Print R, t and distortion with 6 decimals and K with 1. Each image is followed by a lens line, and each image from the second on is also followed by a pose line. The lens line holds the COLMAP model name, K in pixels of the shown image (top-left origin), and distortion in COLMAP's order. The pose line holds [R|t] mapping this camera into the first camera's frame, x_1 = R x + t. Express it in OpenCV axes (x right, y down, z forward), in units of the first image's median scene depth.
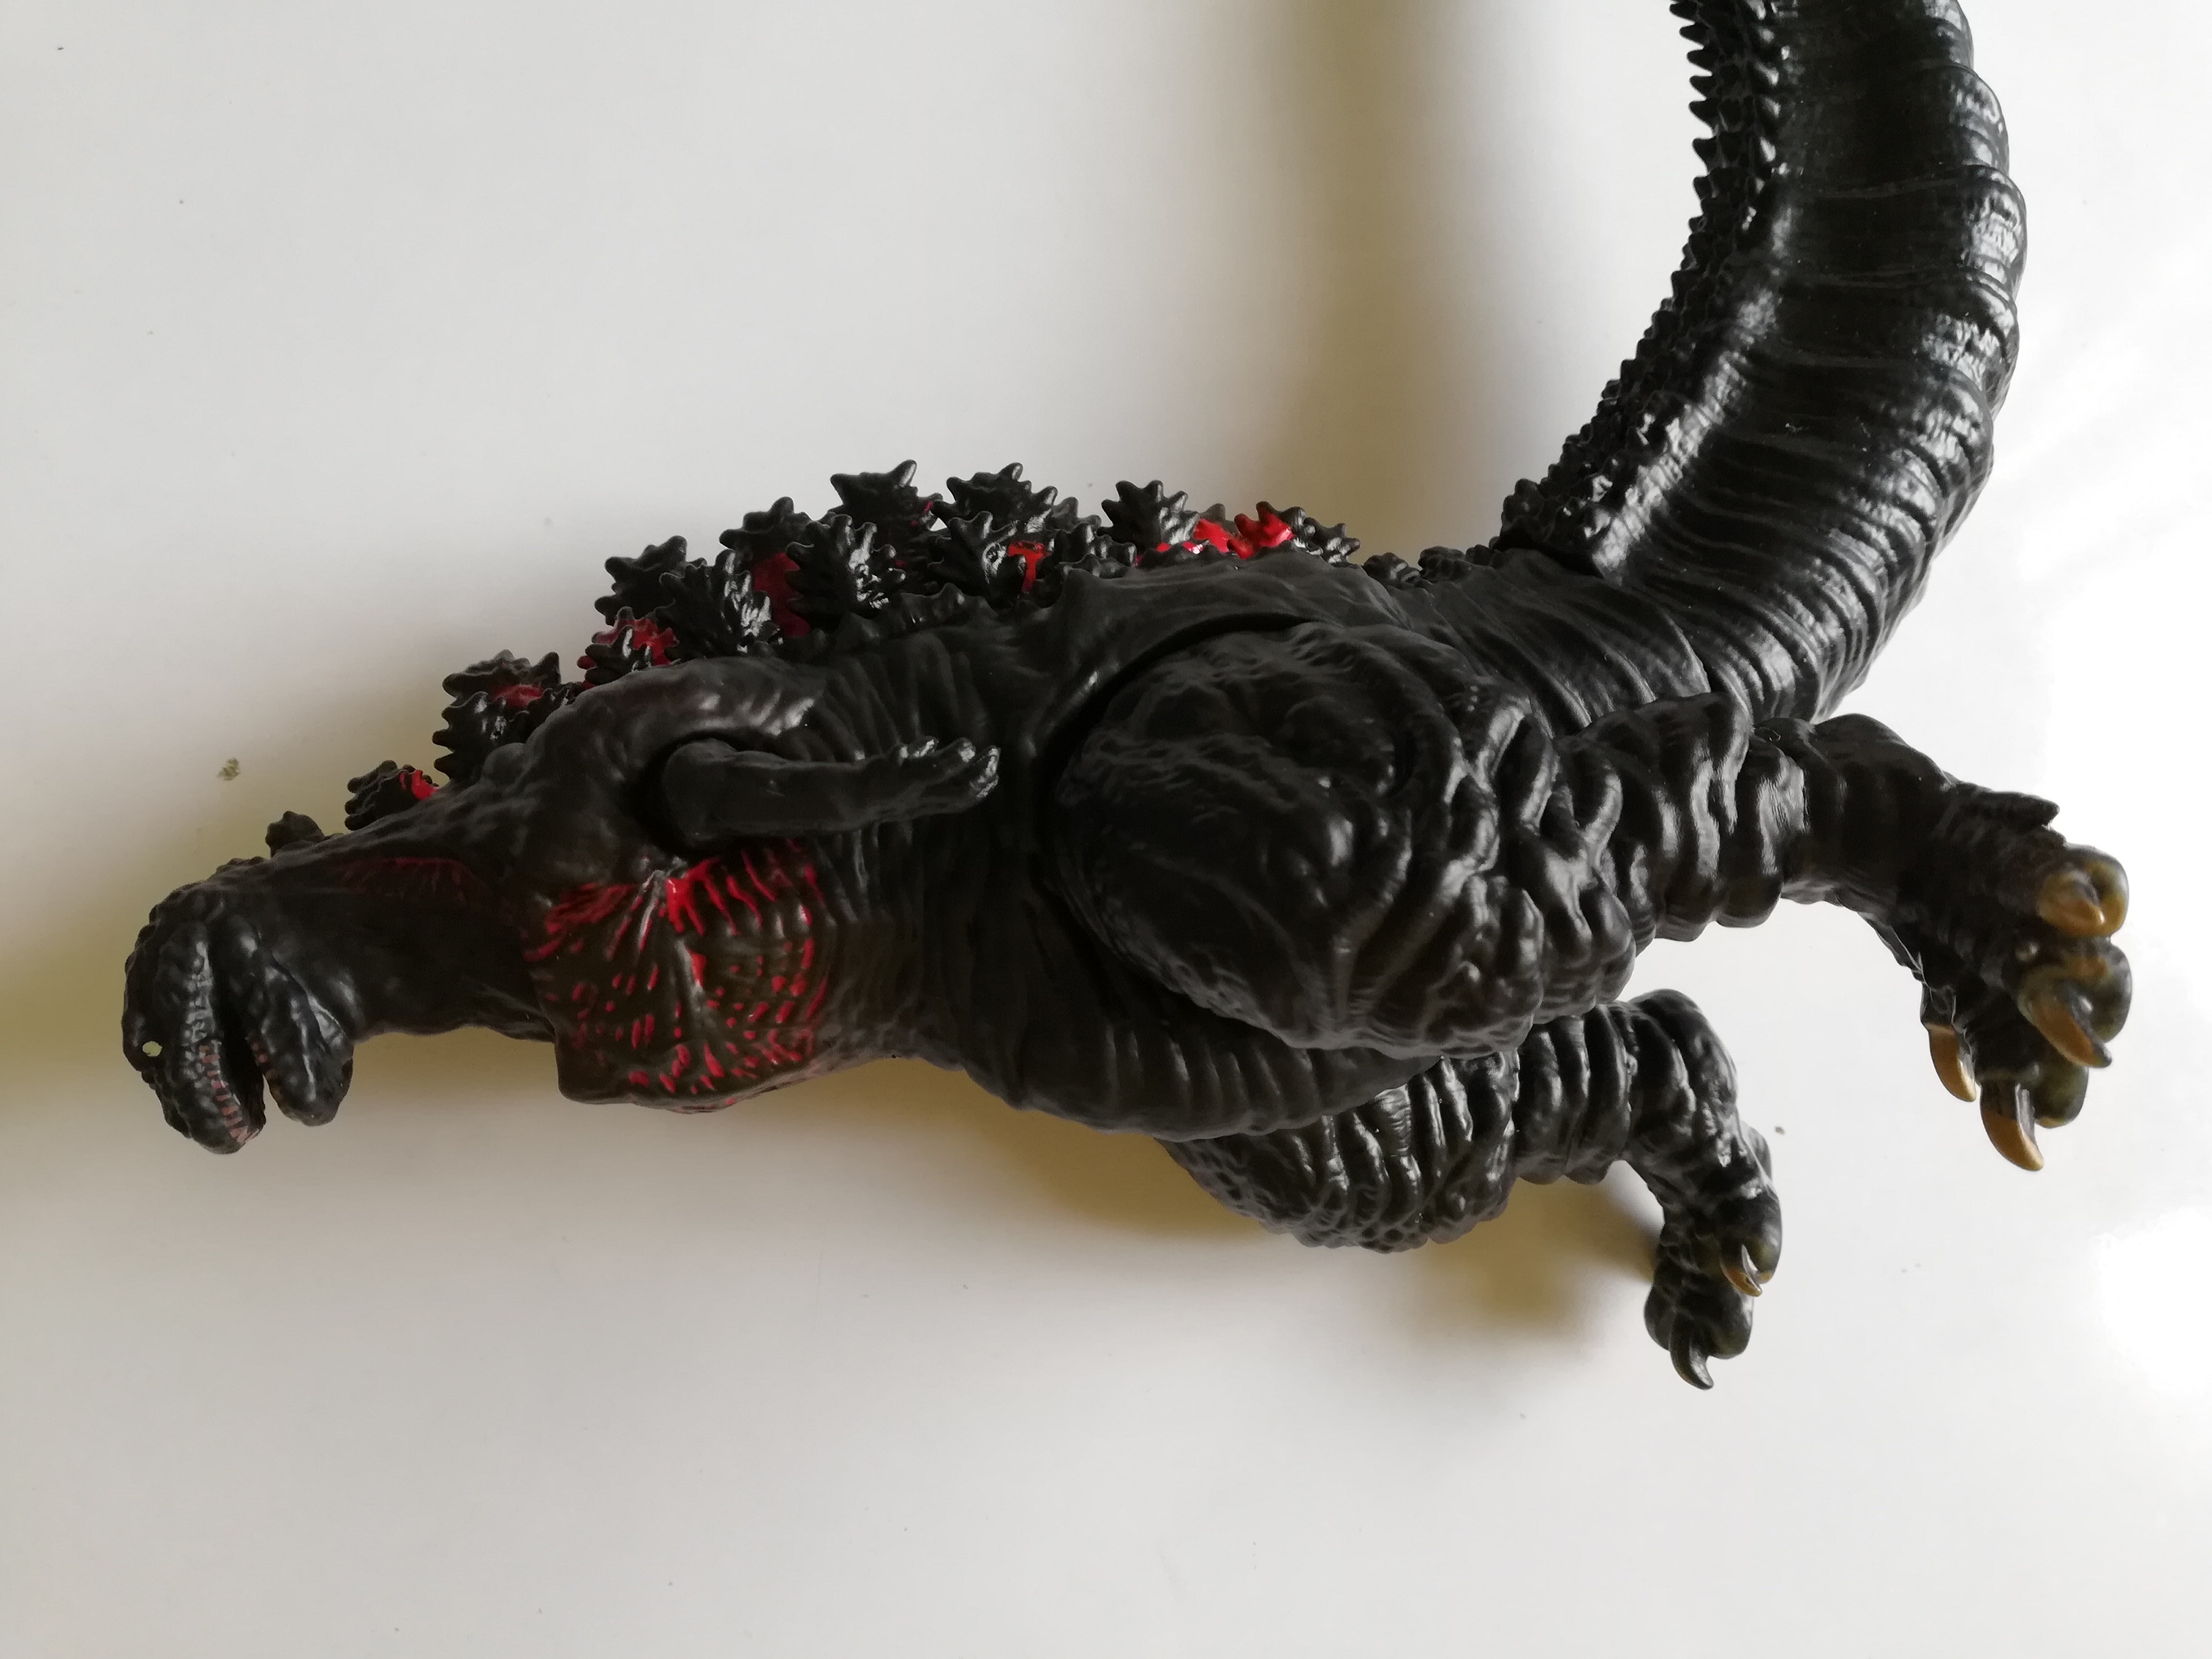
lens RADIAL K [[1763.8, 0, 1106.0], [0, 1763.8, 829.5], [0, 0, 1]] dist [-0.004224, -0.002164]
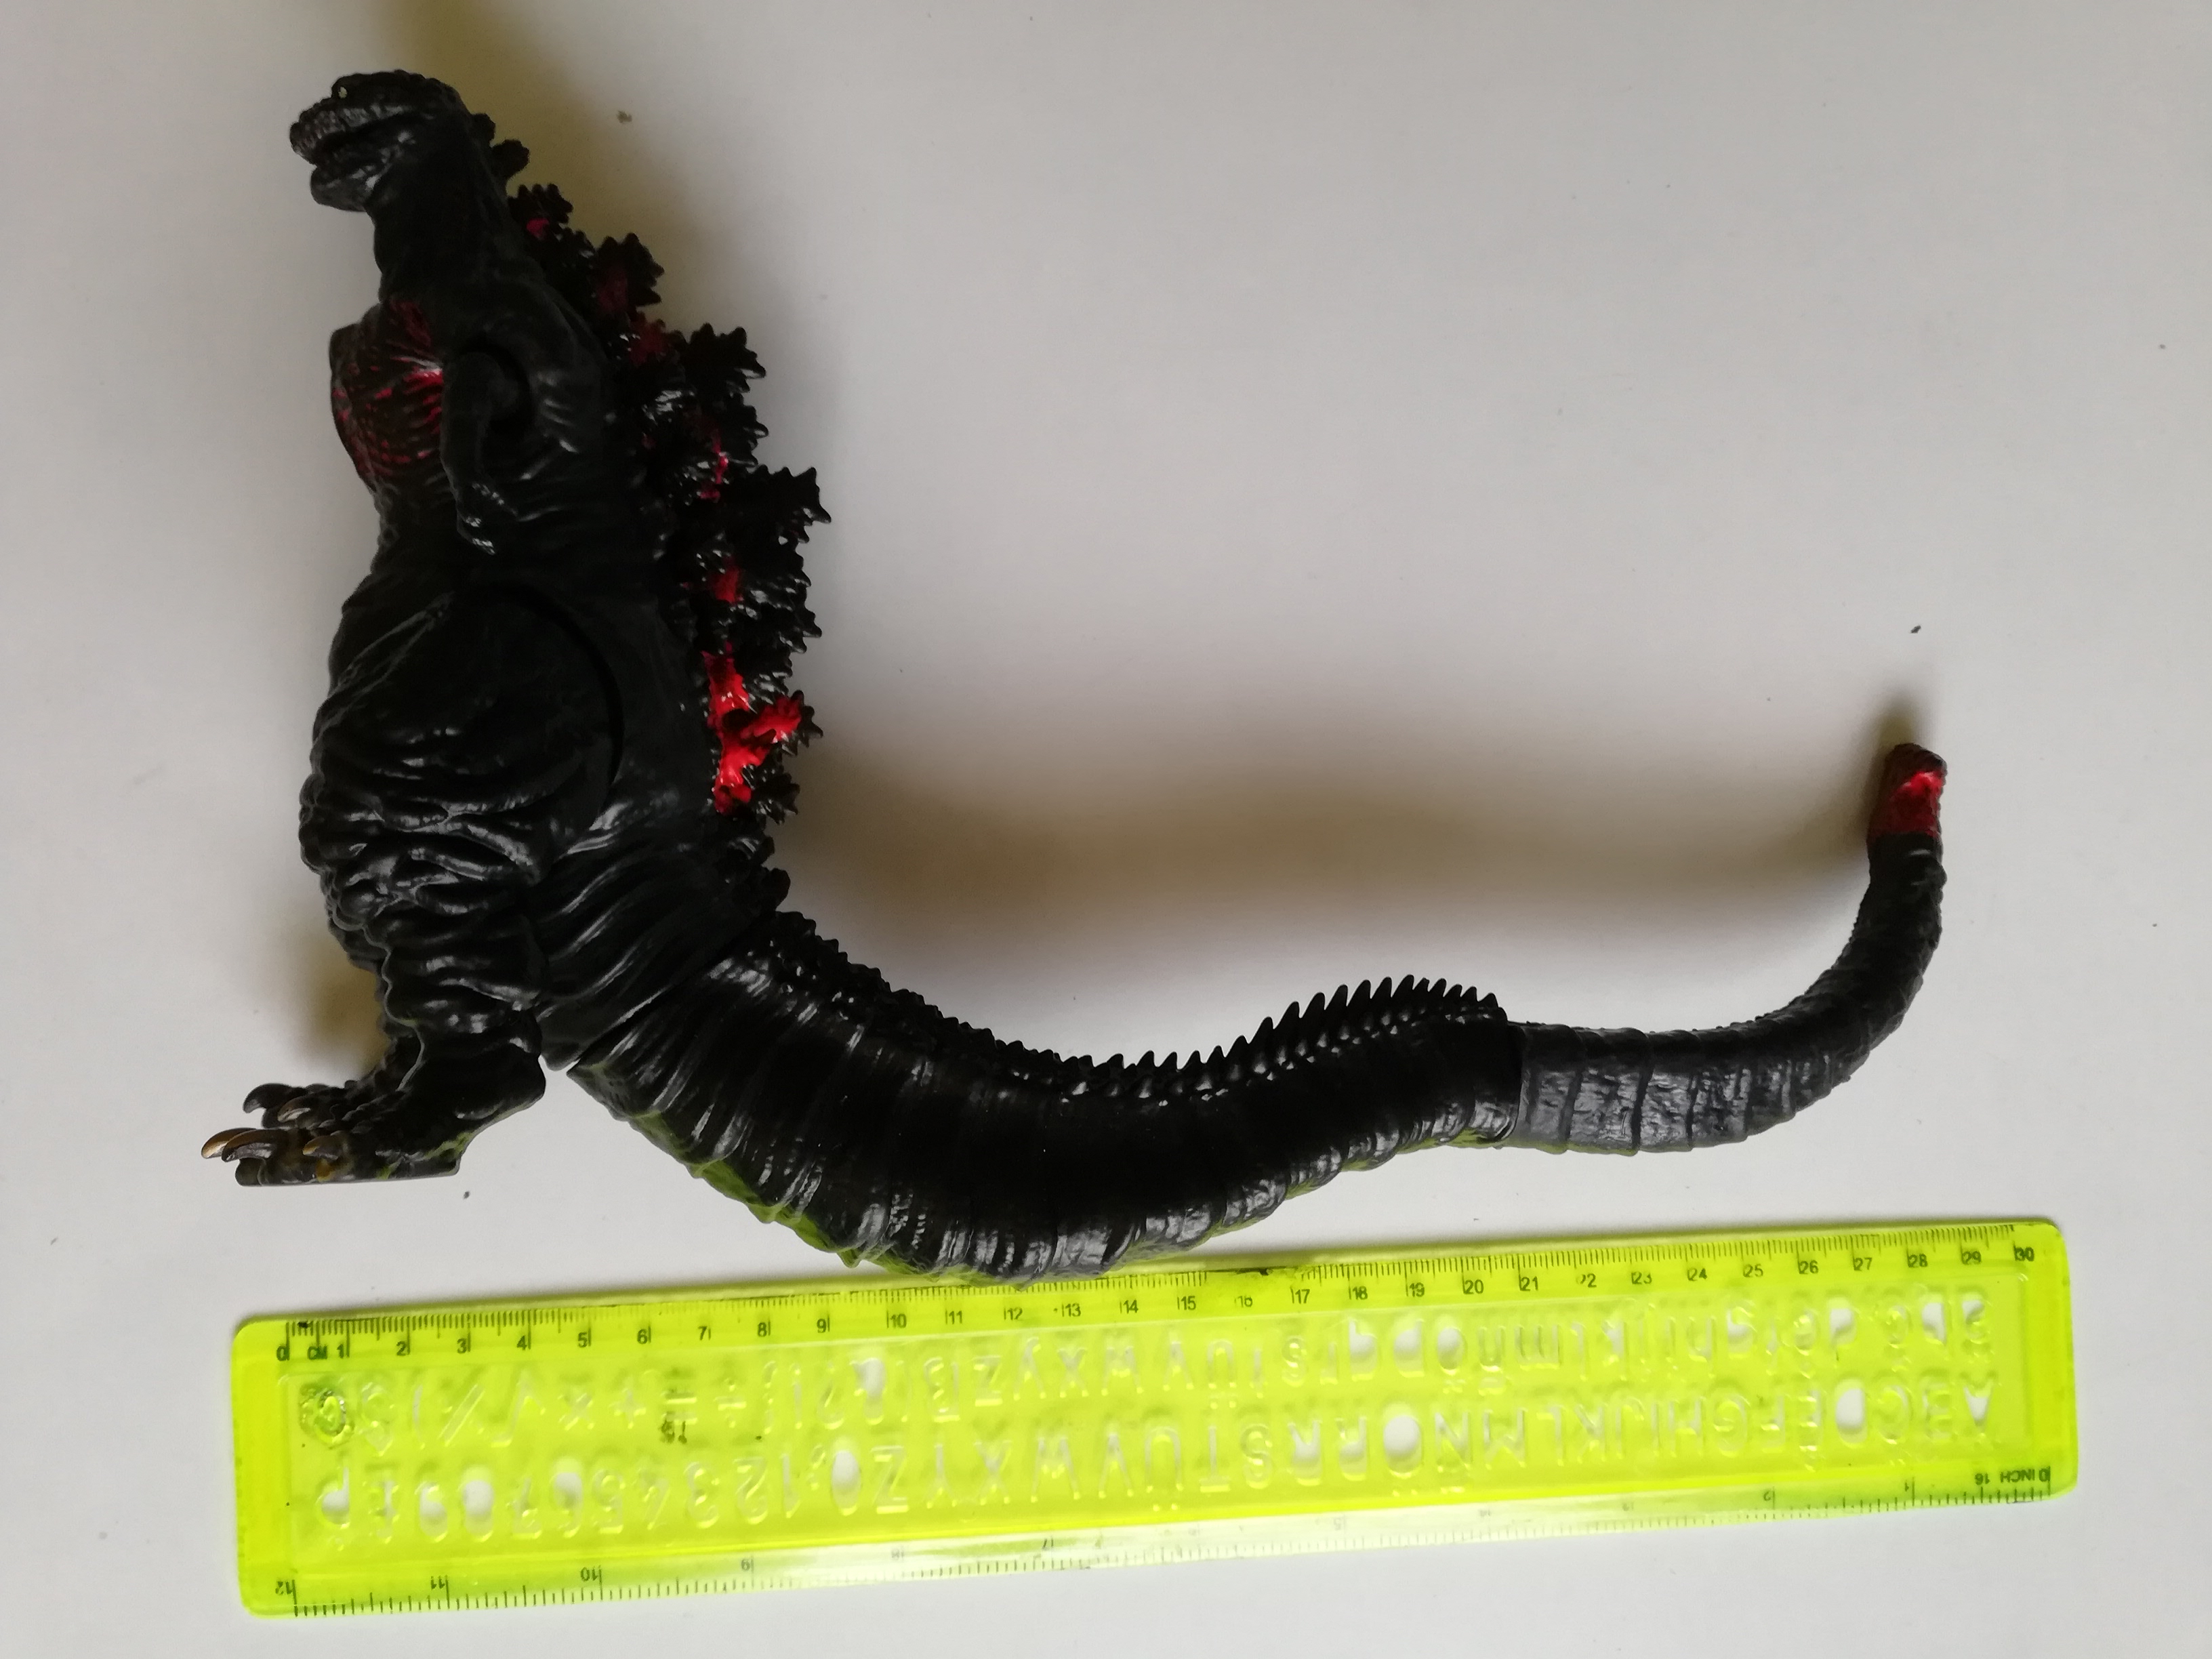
lens RADIAL K [[1726.9, 0, 1106.0], [0, 1726.9, 829.5], [0, 0, 1]] dist [0.002691, 0.000362]
pose [[0.080435, 0.989443, -0.120549, 0.390039], [-0.979513, 0.100864, 0.174302, -0.761020], [0.184621, 0.104059, 0.977285, -0.384725]]
